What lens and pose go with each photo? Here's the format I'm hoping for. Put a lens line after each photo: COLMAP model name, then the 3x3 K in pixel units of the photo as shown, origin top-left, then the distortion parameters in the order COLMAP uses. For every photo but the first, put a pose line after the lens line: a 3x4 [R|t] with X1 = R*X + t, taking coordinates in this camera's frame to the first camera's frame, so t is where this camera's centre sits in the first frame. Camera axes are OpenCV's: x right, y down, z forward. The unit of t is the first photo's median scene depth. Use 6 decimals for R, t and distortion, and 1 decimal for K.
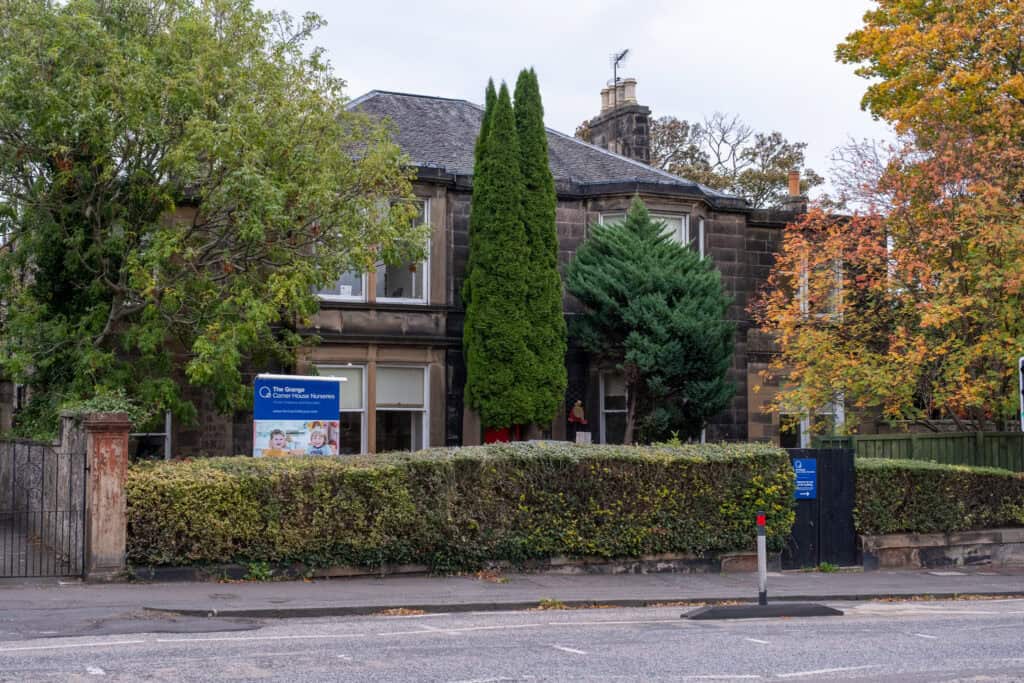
lens RADIAL K [[1353.4, 0, 506.3], [0, 1353.4, 340.5], [0, 0, 1]] dist [0.081617, 0.000000]
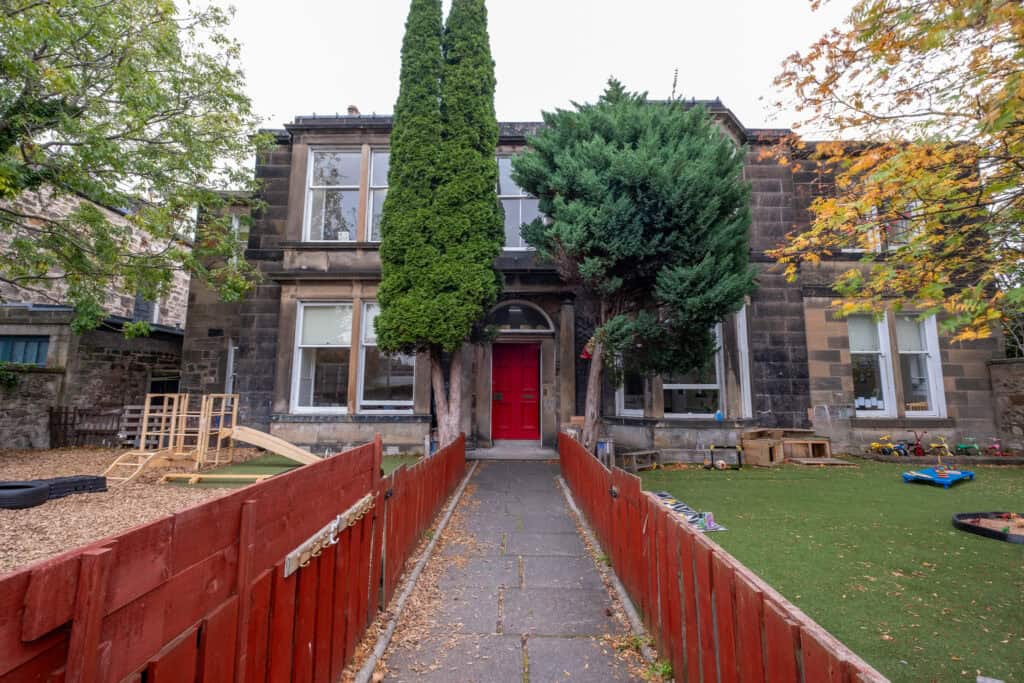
lens RADIAL K [[446.5, 0, 514.0], [0, 446.5, 337.0], [0, 0, 1]] dist [-0.002537, -0.001246]
pose [[0.896207, -0.051840, -0.440597, 0.161471], [0.022425, 0.997173, -0.071713, 0.074323], [0.443069, 0.054389, 0.894836, 0.776827]]
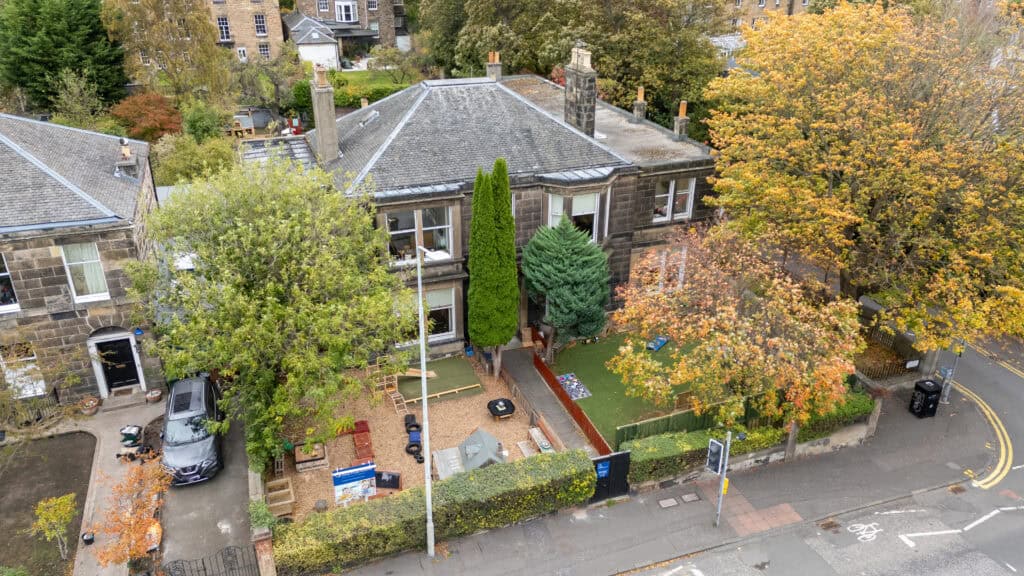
lens RADIAL K [[744.9, 0, 518.2], [0, 744.9, 281.2], [0, 0, 1]] dist [0.043794, 0.009697]
pose [[0.995961, 0.042347, -0.079170, 0.125269], [0.001475, 0.873948, 0.486018, -0.536307], [0.089772, -0.484171, 0.870356, 0.089866]]
